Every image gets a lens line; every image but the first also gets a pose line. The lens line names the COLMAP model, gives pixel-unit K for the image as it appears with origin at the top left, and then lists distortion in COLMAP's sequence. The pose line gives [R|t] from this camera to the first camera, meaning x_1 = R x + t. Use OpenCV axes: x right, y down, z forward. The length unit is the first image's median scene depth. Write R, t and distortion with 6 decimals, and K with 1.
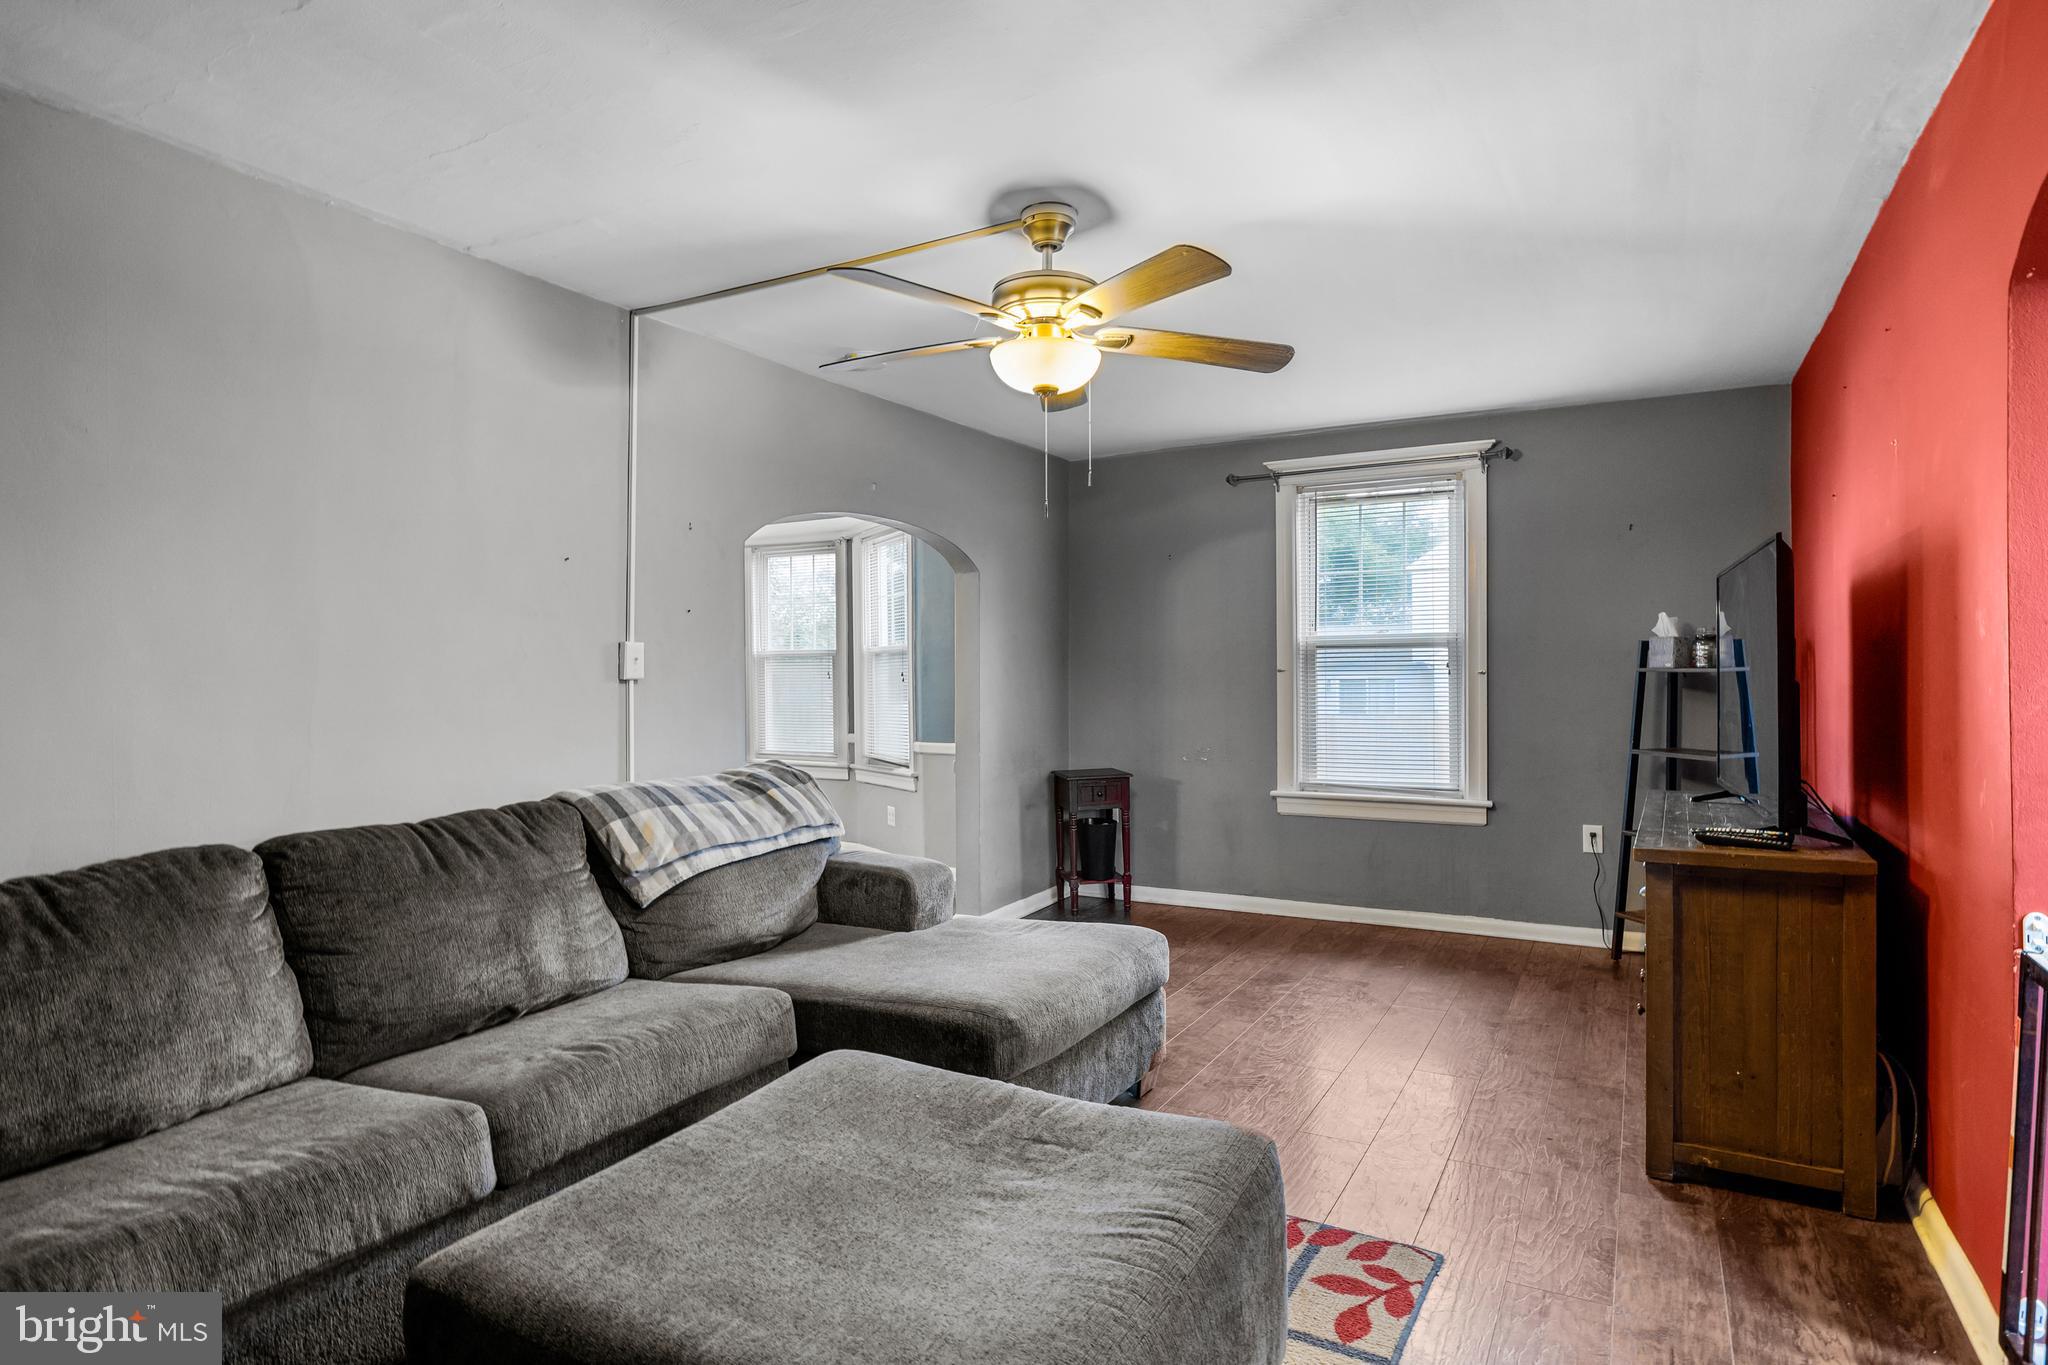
lens RADIAL K [[1094.6, 0, 1024.0], [0, 1094.6, 682.5], [0, 0, 1]] dist [-0.003587, -0.000489]
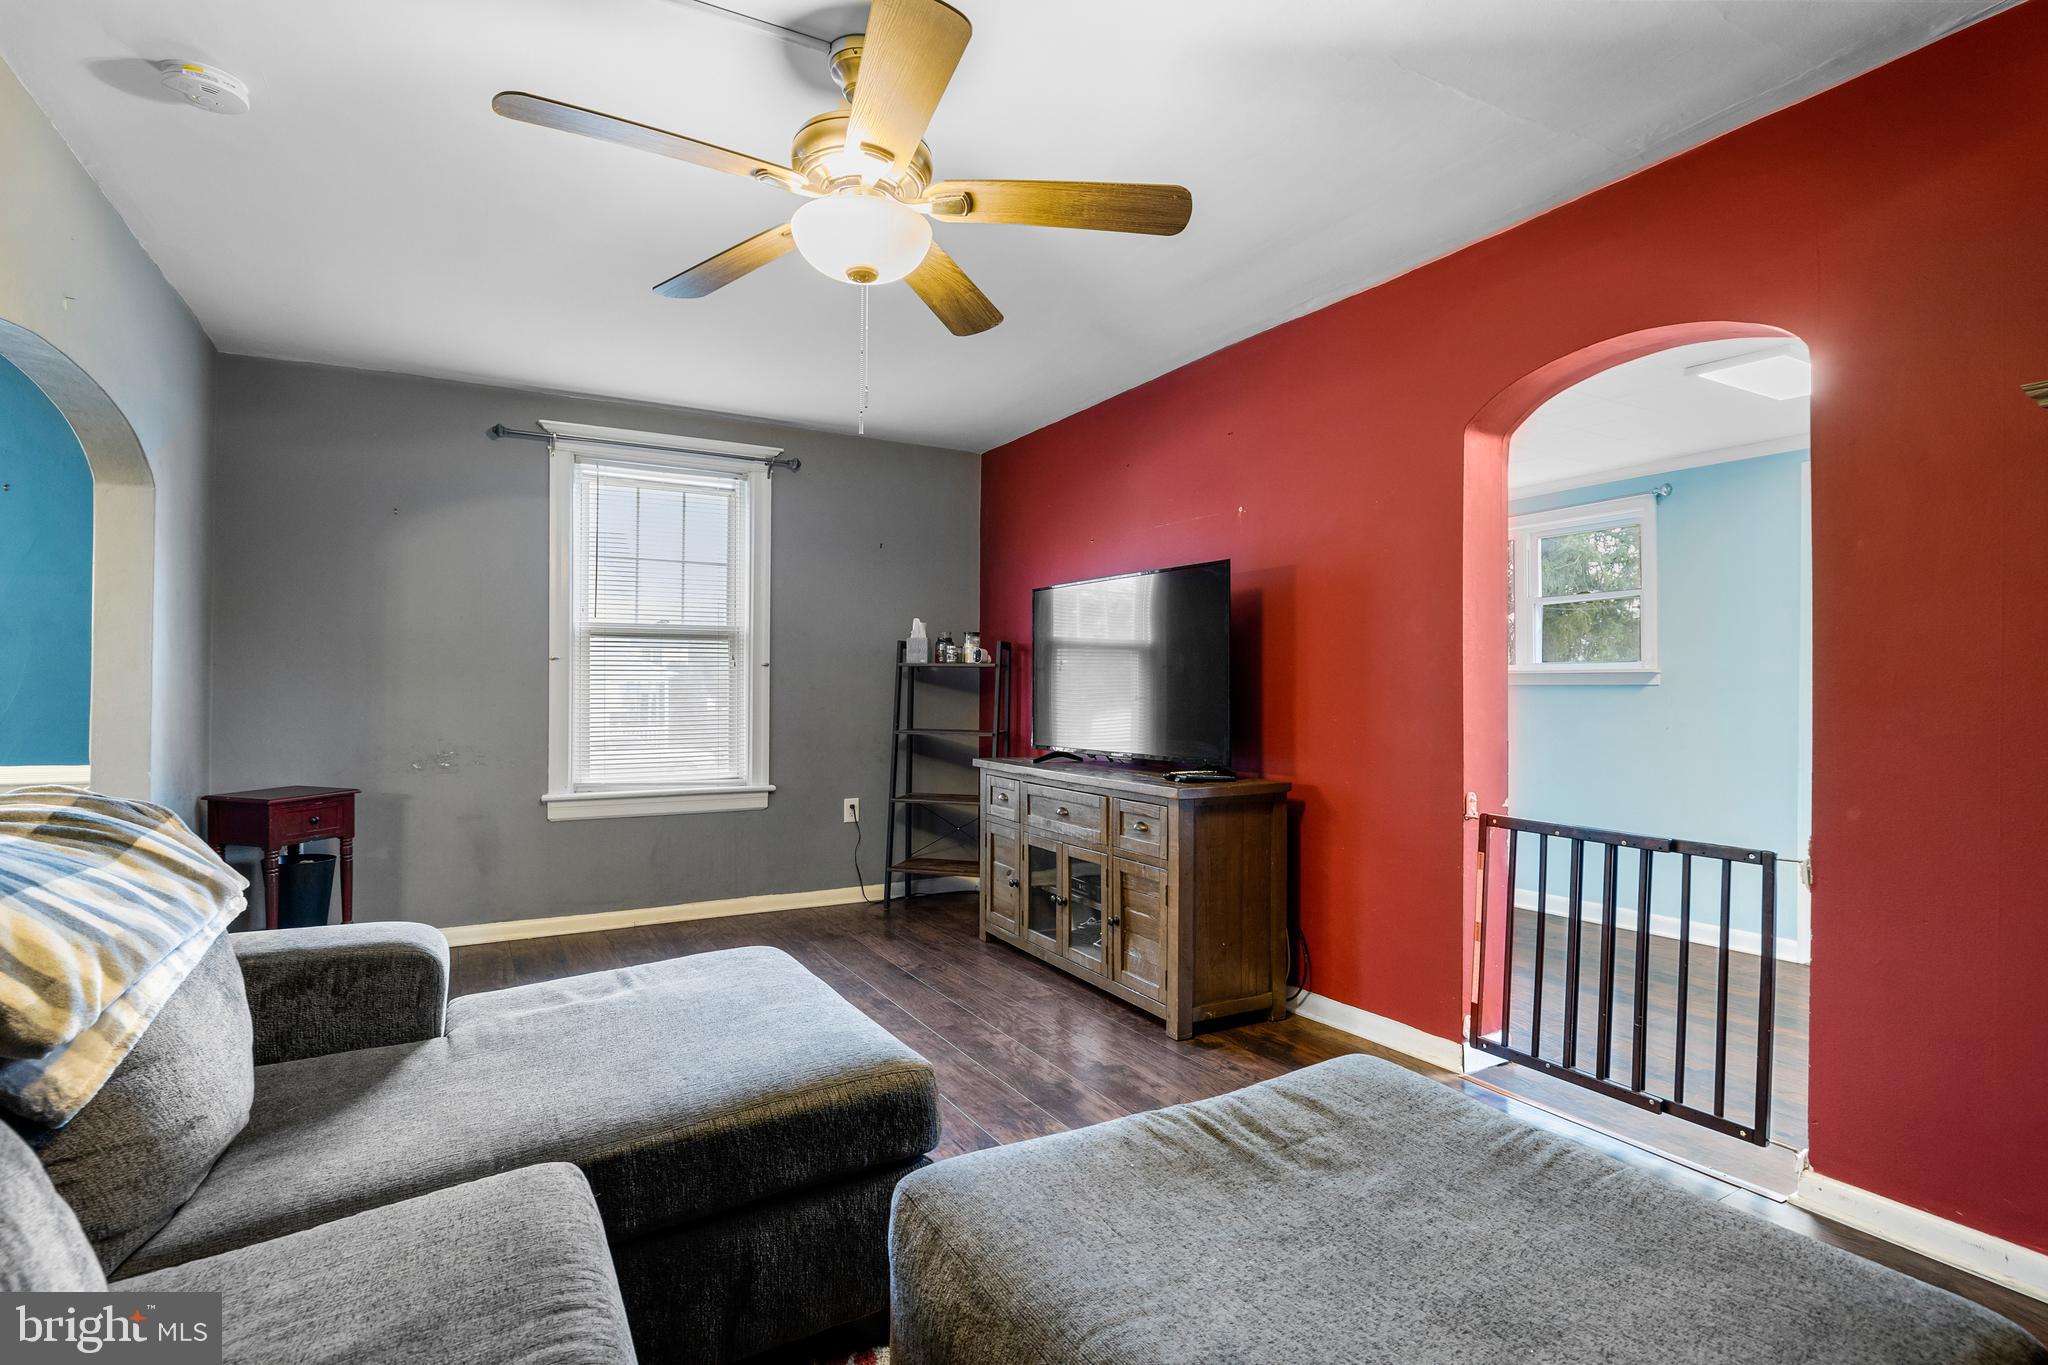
lens RADIAL K [[1008.9, 0, 1024.0], [0, 1008.9, 682.5], [0, 0, 1]] dist [-0.000244, 0.000224]
pose [[0.517019, 0.012194, 0.855887, -0.292880], [-0.000332, 0.999901, -0.014045, 0.022102], [-0.855974, 0.006978, 0.516972, 0.279570]]
